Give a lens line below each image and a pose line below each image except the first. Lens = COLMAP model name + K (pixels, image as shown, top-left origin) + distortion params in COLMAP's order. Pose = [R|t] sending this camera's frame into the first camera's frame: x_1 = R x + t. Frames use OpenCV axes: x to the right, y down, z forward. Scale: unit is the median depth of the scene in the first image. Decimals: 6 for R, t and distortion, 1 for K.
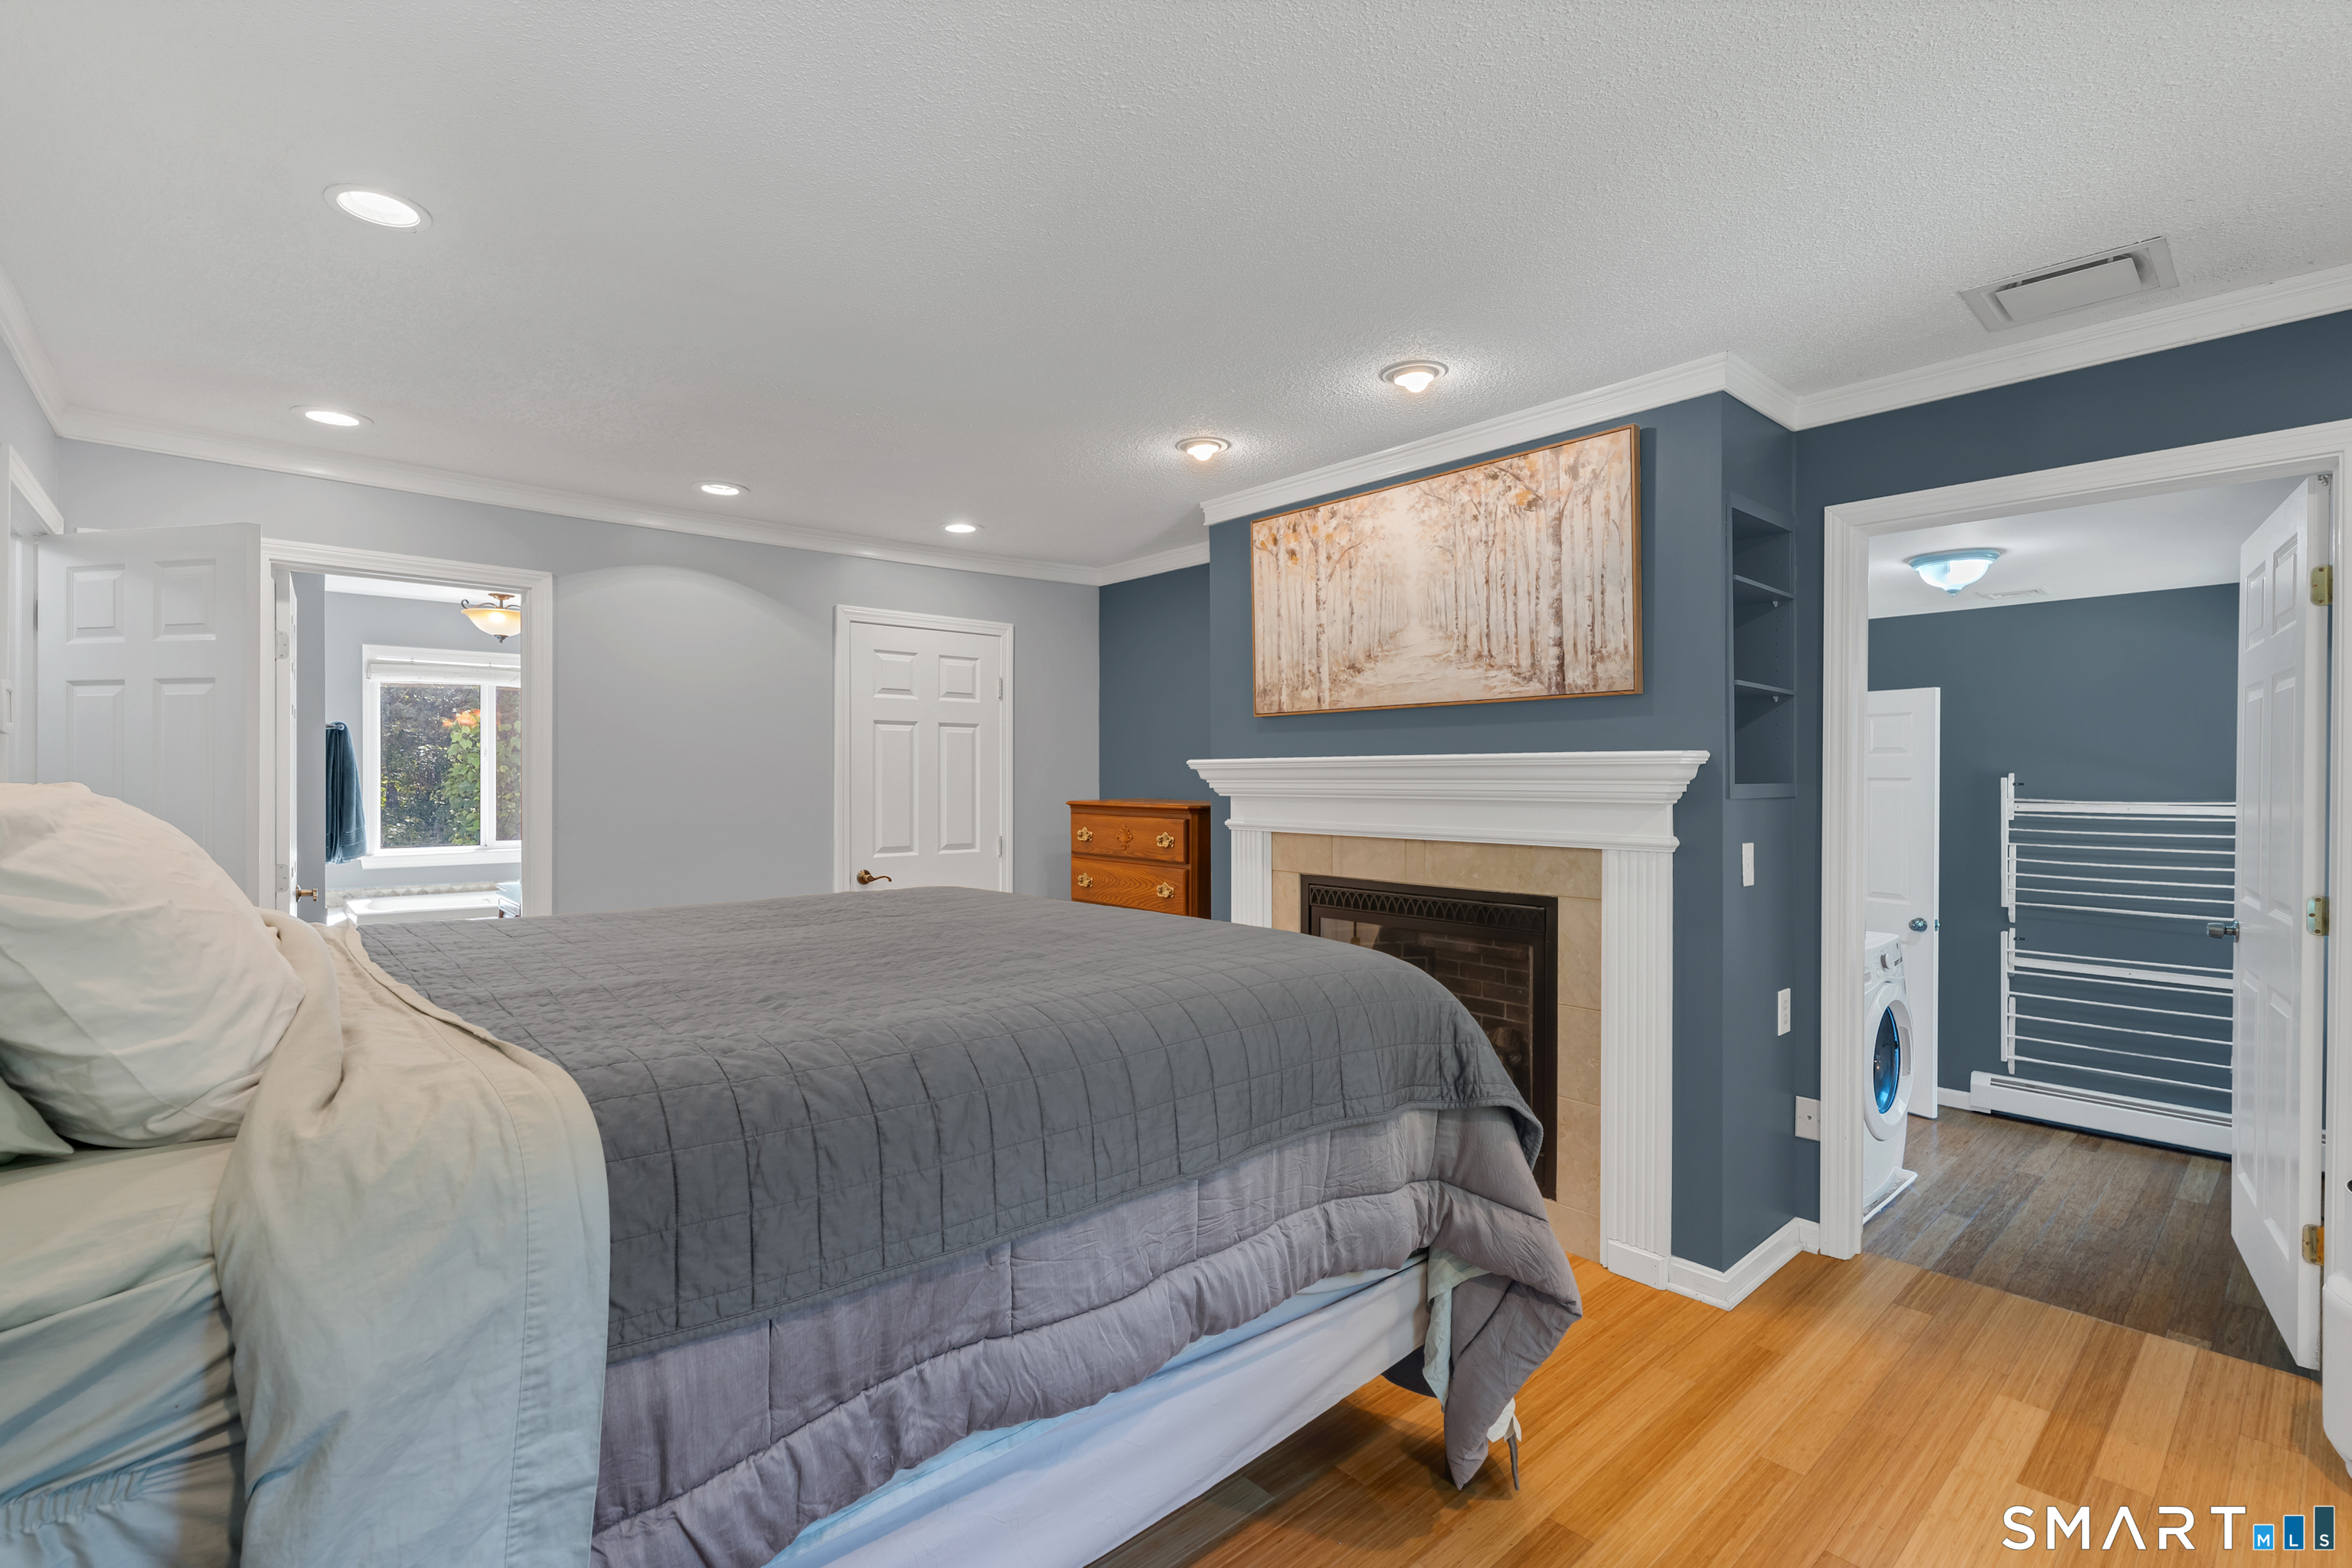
lens RADIAL K [[1038.1, 0, 1174.0], [0, 1038.1, 787.9], [0, 0, 1]] dist [-0.004566, -0.000058]
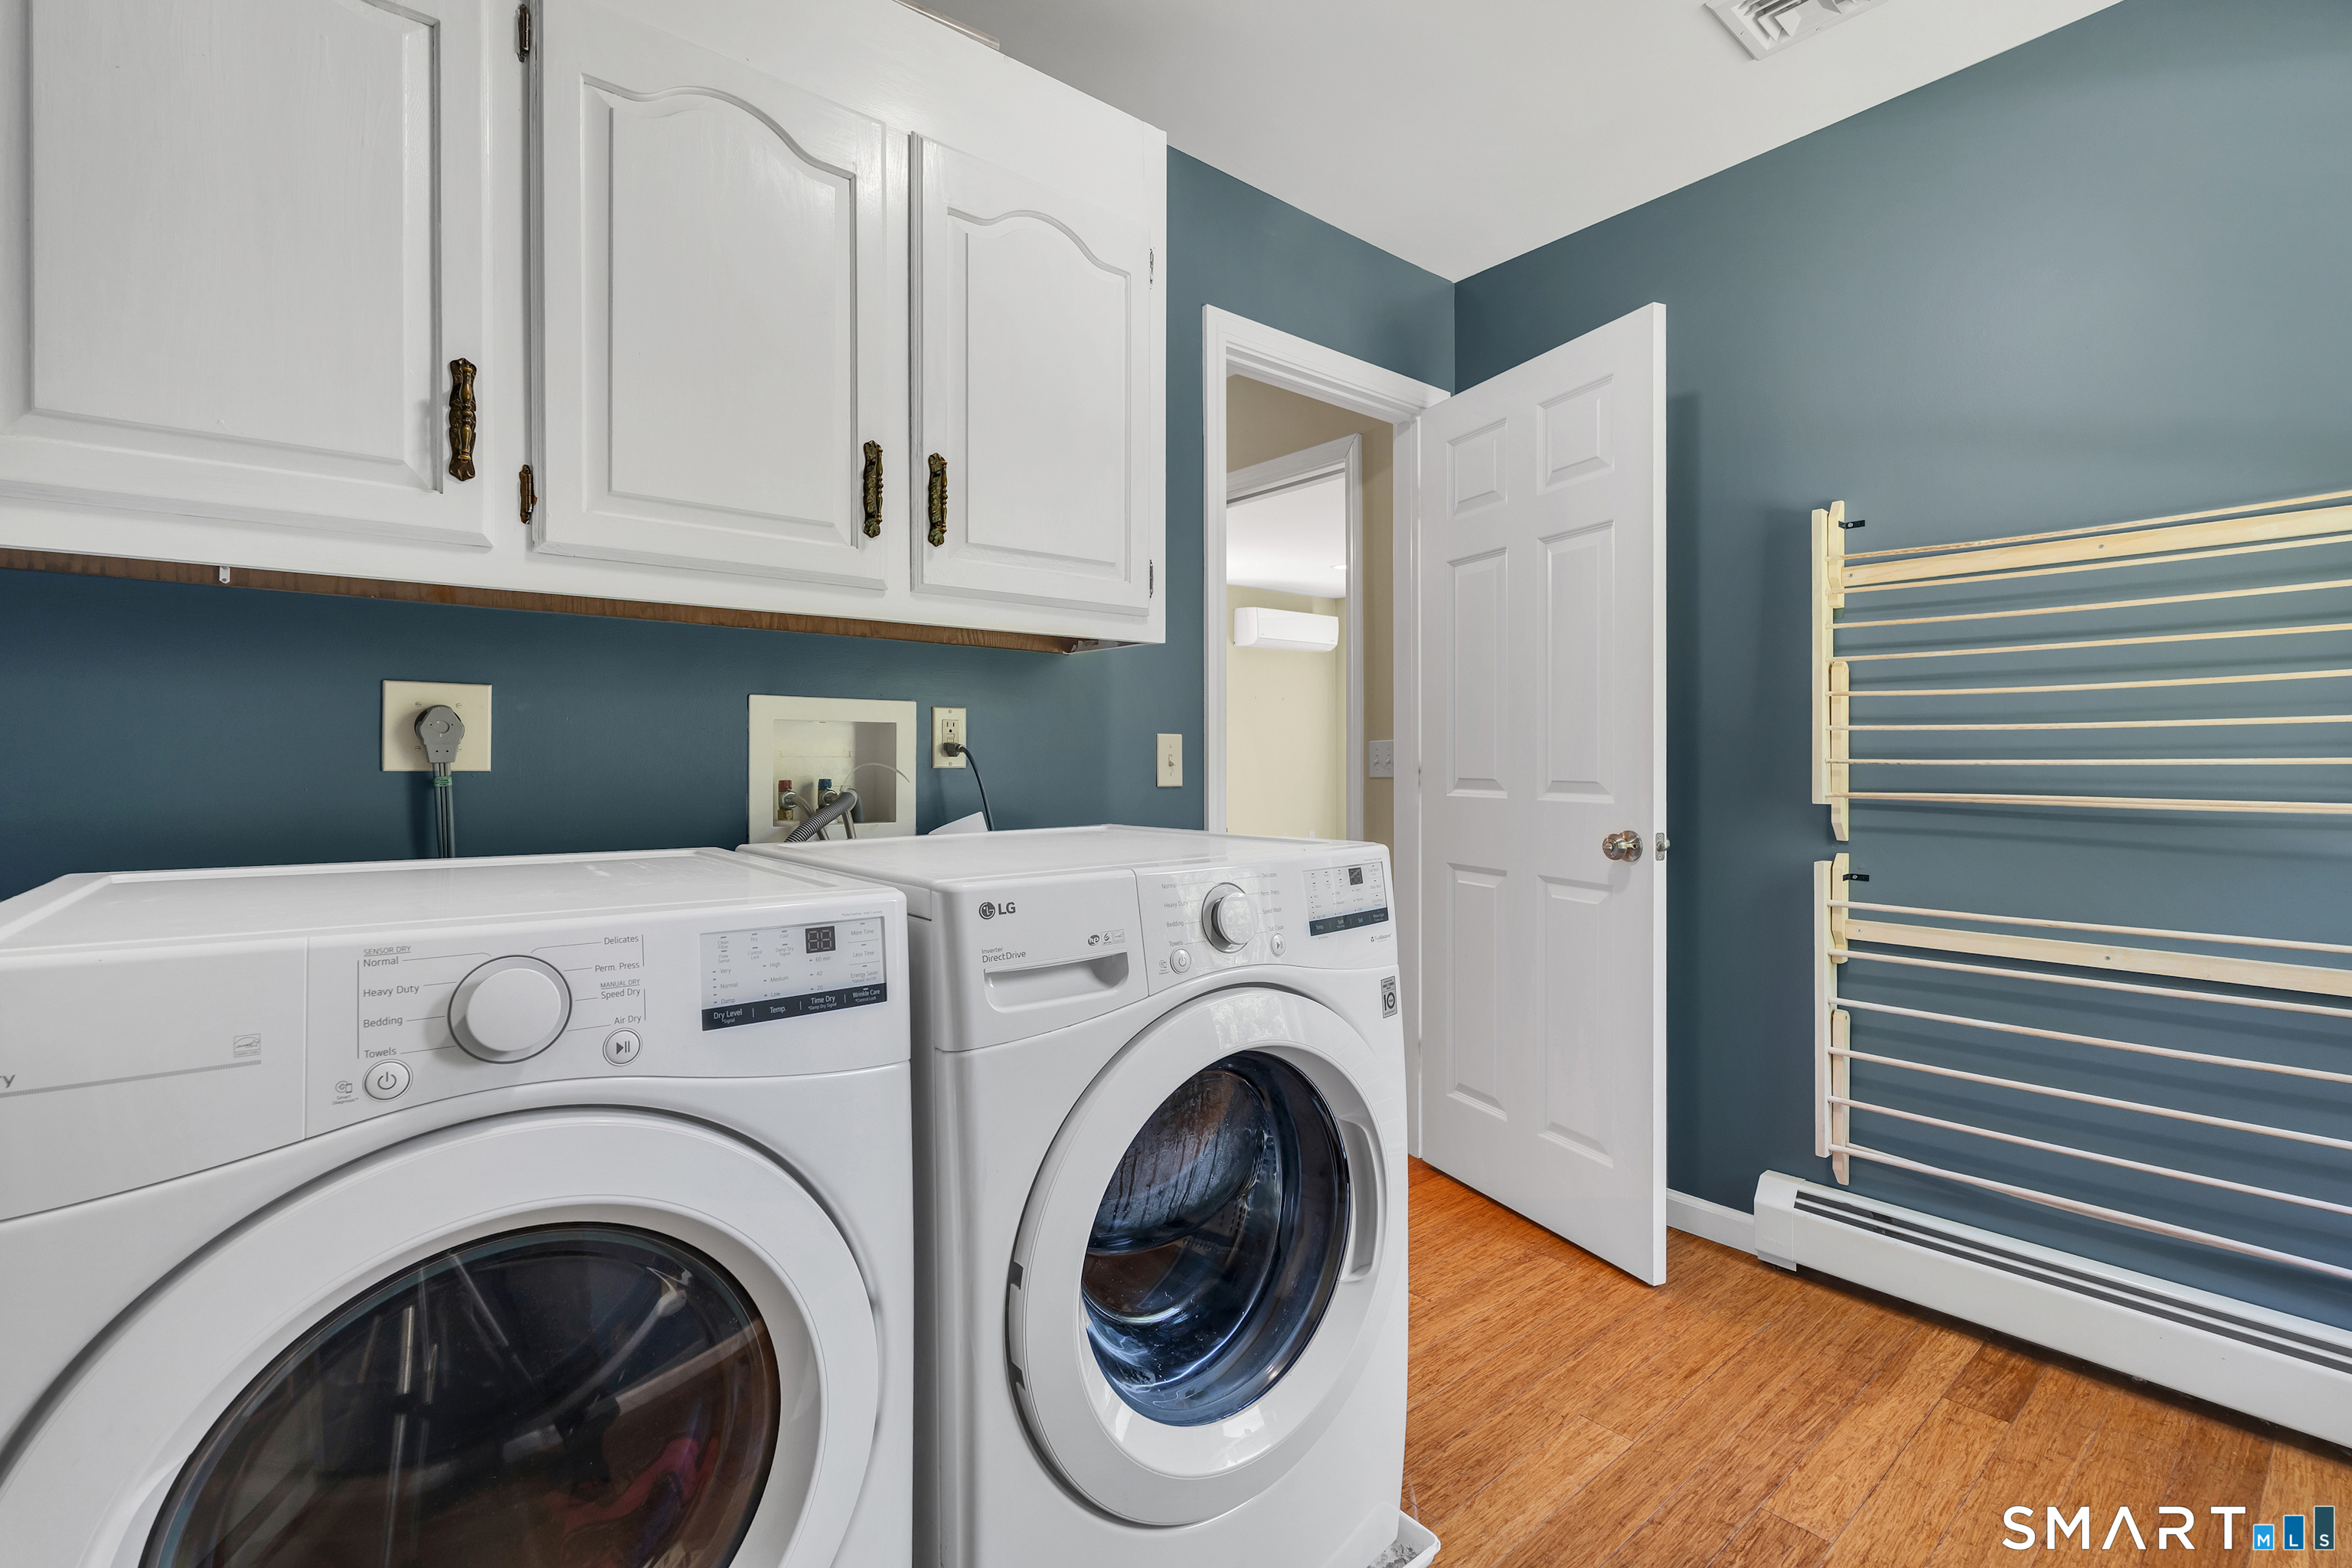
lens RADIAL K [[966.2, 0, 1177.1], [0, 966.2, 773.9], [0, 0, 1]] dist [-0.017186, -0.000327]
pose [[0.997671, -0.008010, -0.067740, 0.558172], [0.008137, 0.999966, 0.001599, 0.099339], [0.067724, -0.002146, 0.997702, 0.577952]]
